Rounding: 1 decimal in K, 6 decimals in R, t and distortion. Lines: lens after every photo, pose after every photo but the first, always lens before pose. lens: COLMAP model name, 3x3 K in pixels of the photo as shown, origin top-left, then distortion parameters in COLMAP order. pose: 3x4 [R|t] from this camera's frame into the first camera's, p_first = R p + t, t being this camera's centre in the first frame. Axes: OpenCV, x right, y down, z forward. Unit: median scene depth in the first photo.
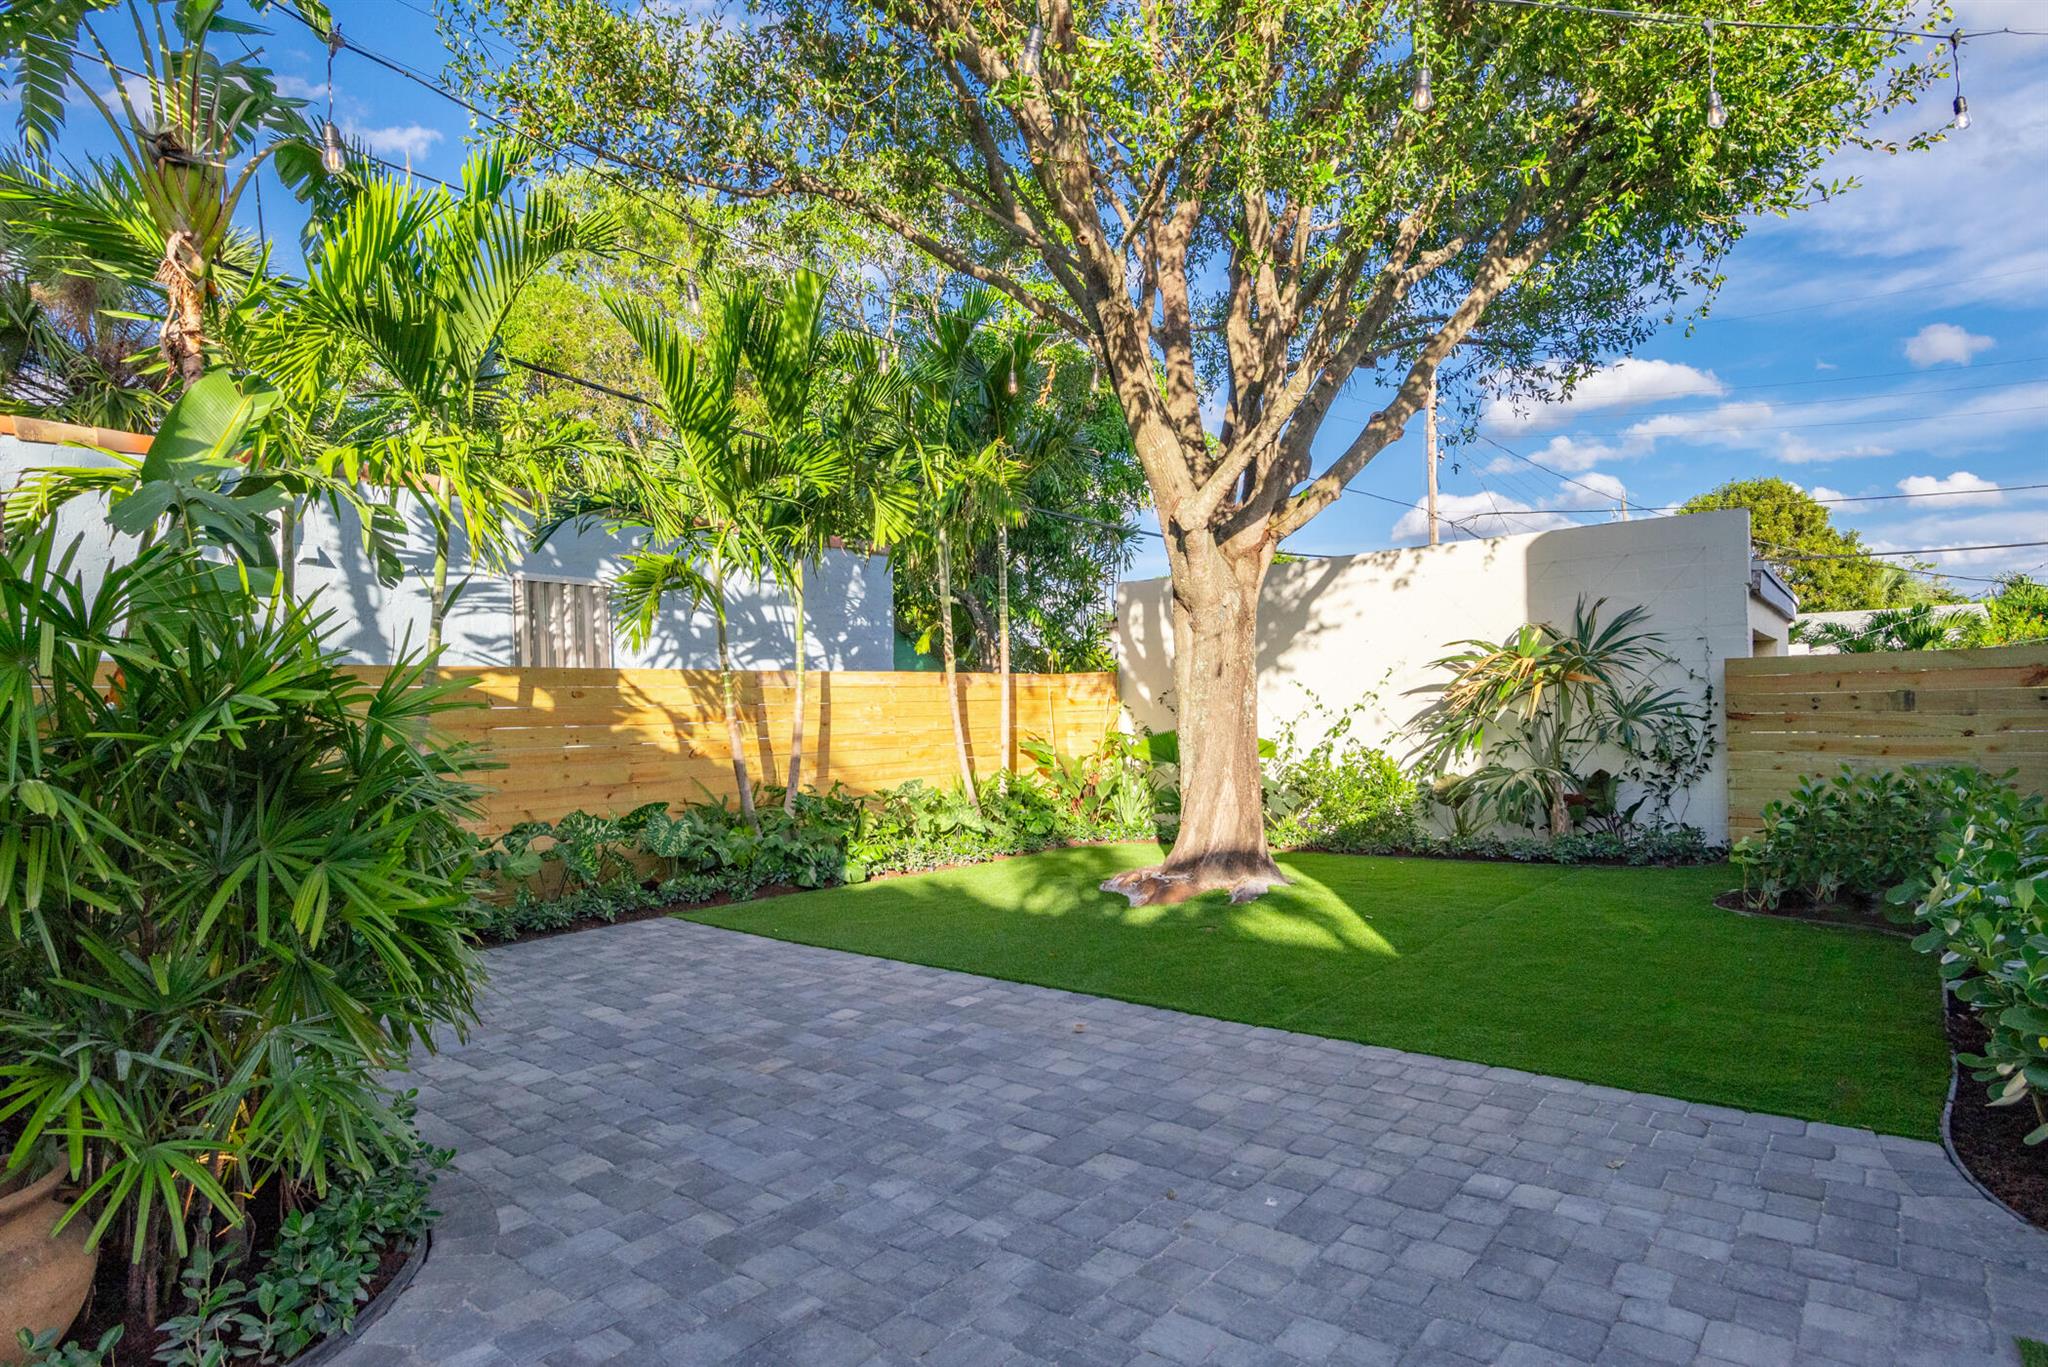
lens RADIAL K [[1127.4, 0, 1009.7], [0, 1127.4, 734.0], [0, 0, 1]] dist [-0.008541, -0.004572]
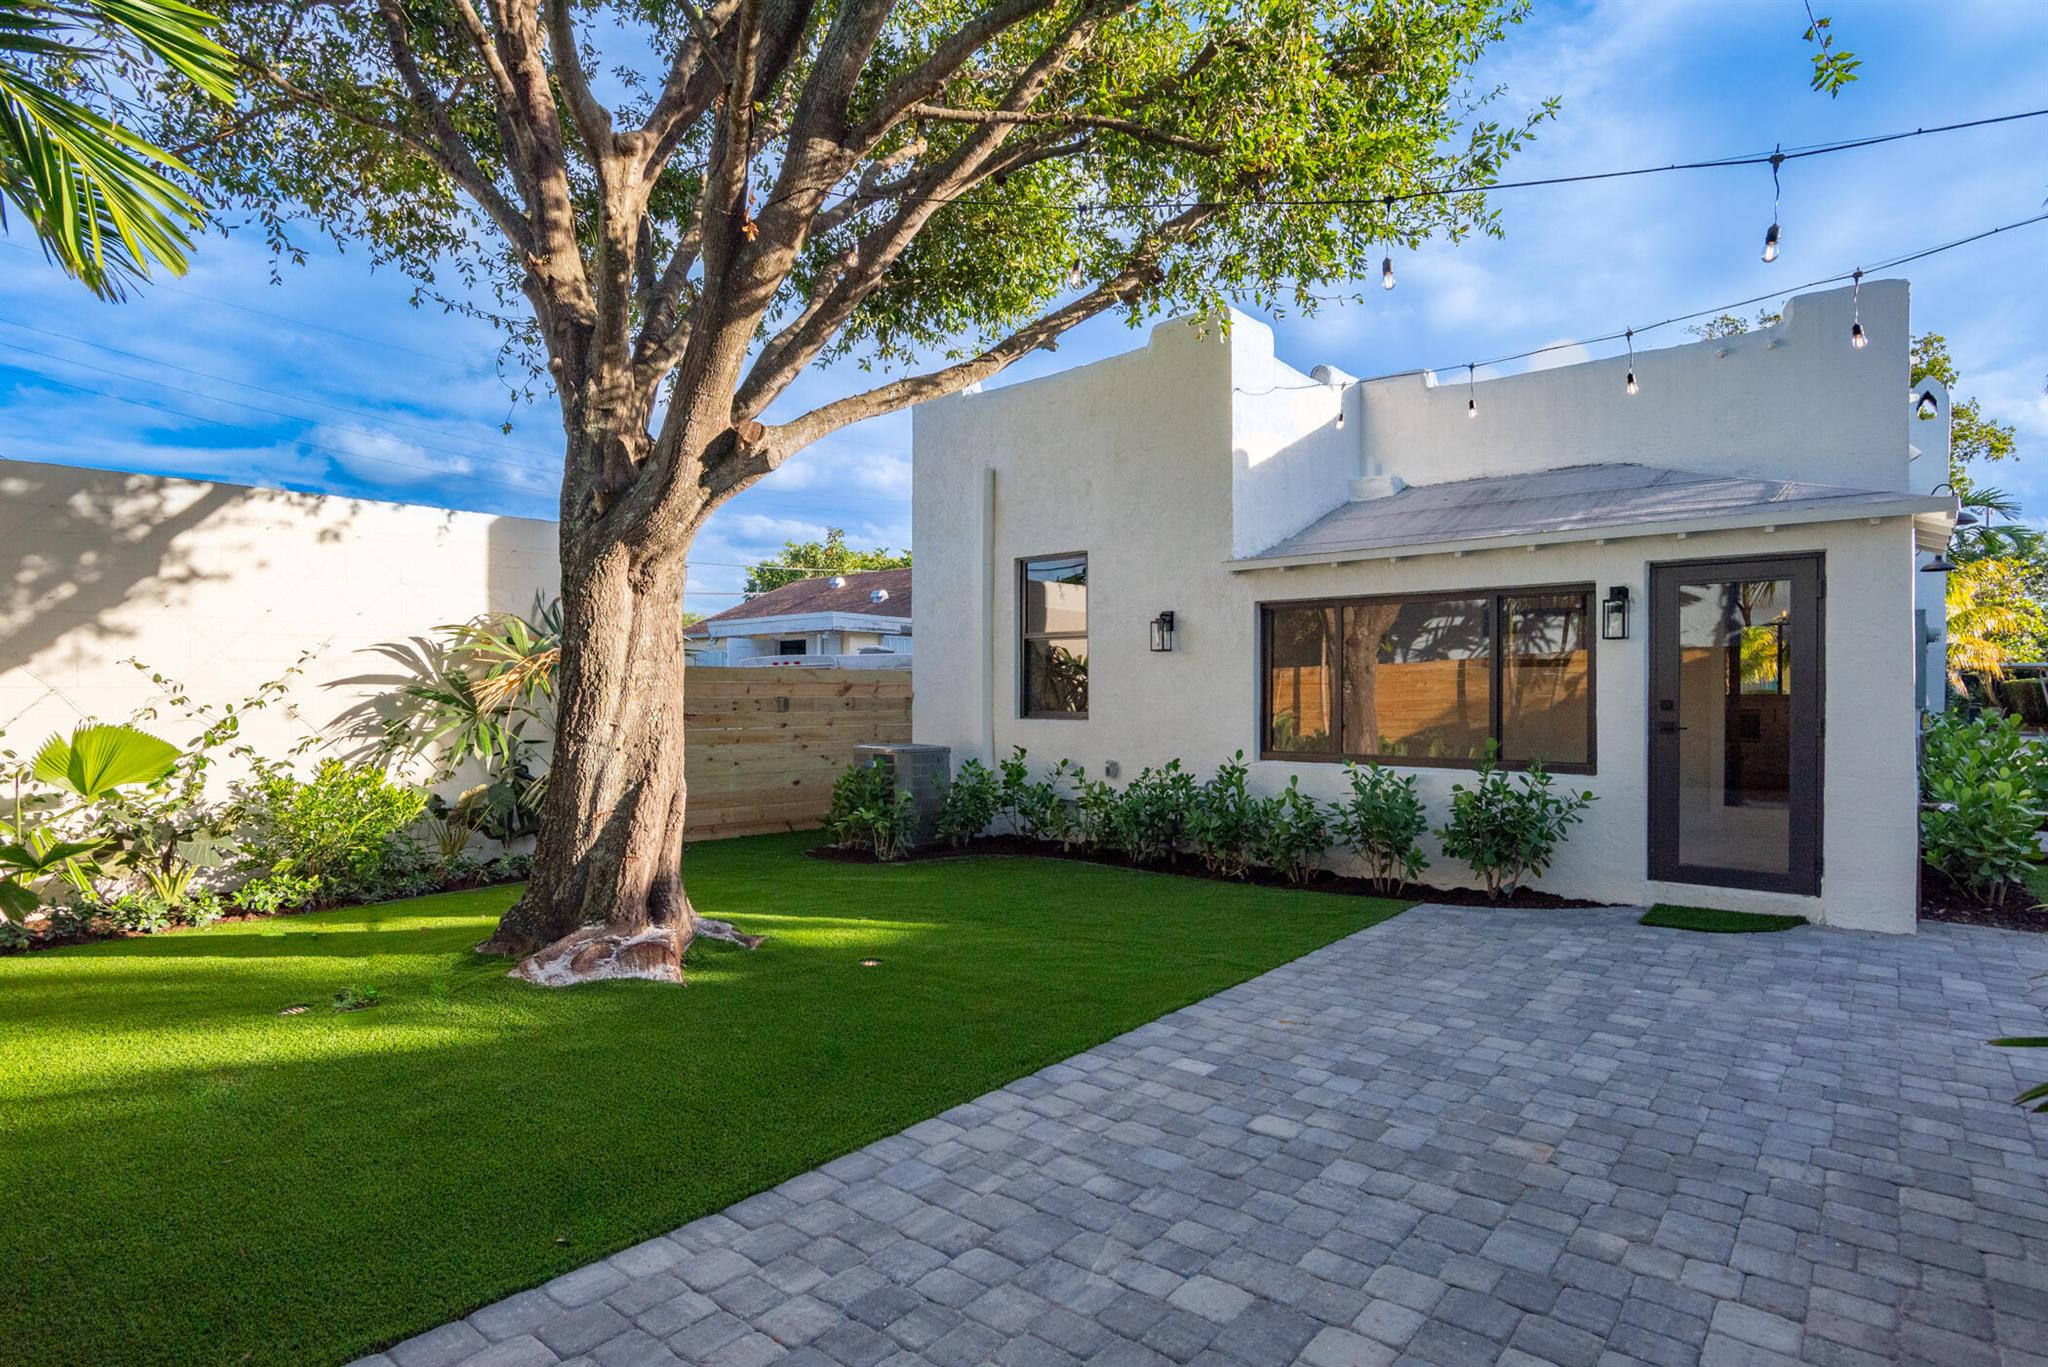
lens RADIAL K [[1127.4, 0, 1013.7], [0, 1127.4, 687.4], [0, 0, 1]] dist [-0.008541, -0.004572]
pose [[-0.051739, 0.037403, 0.997960, -0.877501], [0.022533, 0.999088, -0.036277, 0.006927], [-0.998406, 0.020610, -0.052535, 1.265198]]
